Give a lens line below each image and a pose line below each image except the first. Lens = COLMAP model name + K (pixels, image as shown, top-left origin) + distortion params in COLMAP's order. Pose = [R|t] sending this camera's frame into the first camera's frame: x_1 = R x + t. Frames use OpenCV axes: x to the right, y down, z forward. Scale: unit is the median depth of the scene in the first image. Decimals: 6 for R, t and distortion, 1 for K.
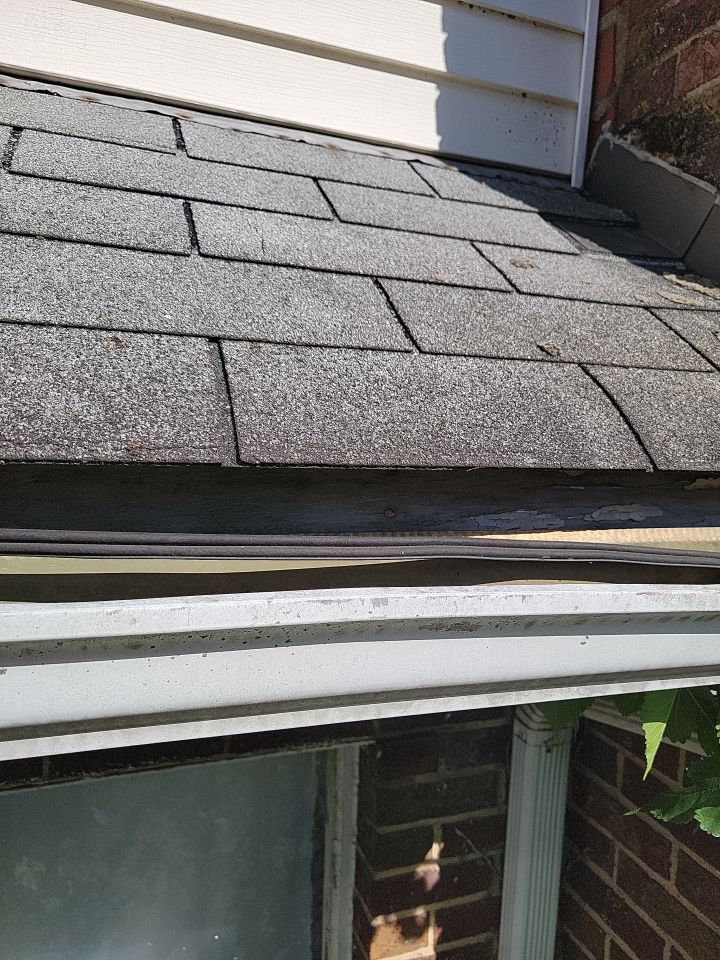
lens RADIAL K [[680.3, 0, 360.0], [0, 680.3, 480.0], [0, 0, 1]] dist [0.040226, -0.055193]
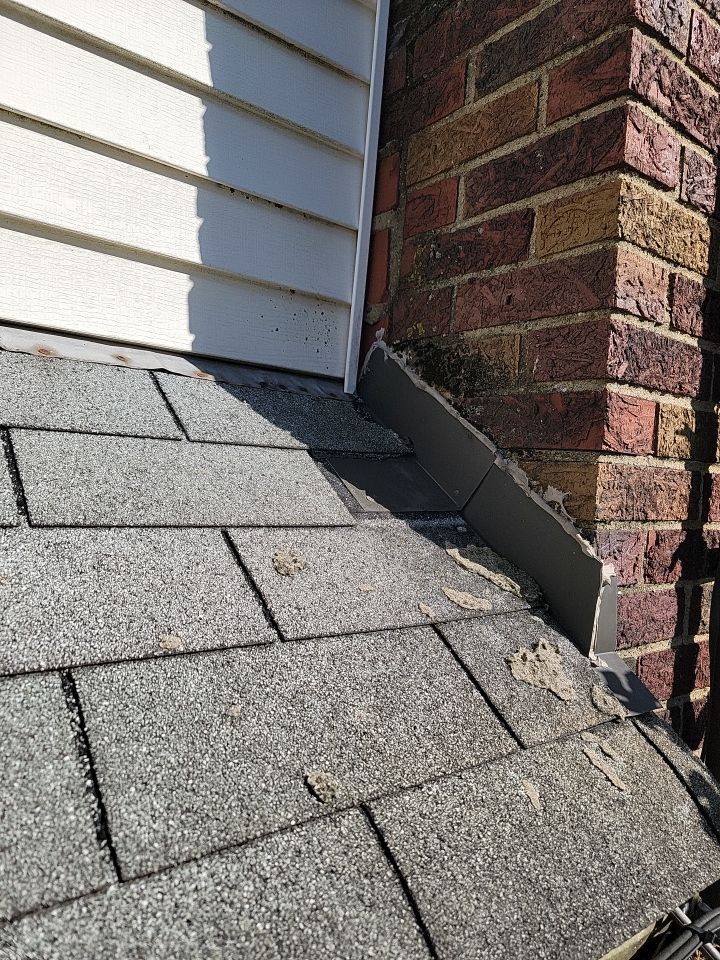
lens RADIAL K [[680.3, 0, 360.0], [0, 680.3, 480.0], [0, 0, 1]] dist [0.040226, -0.055193]
pose [[0.946846, 0.020239, 0.321050, 0.048731], [0.004605, 0.997064, -0.076436, -0.279200], [-0.321655, 0.073851, 0.943973, 0.176878]]
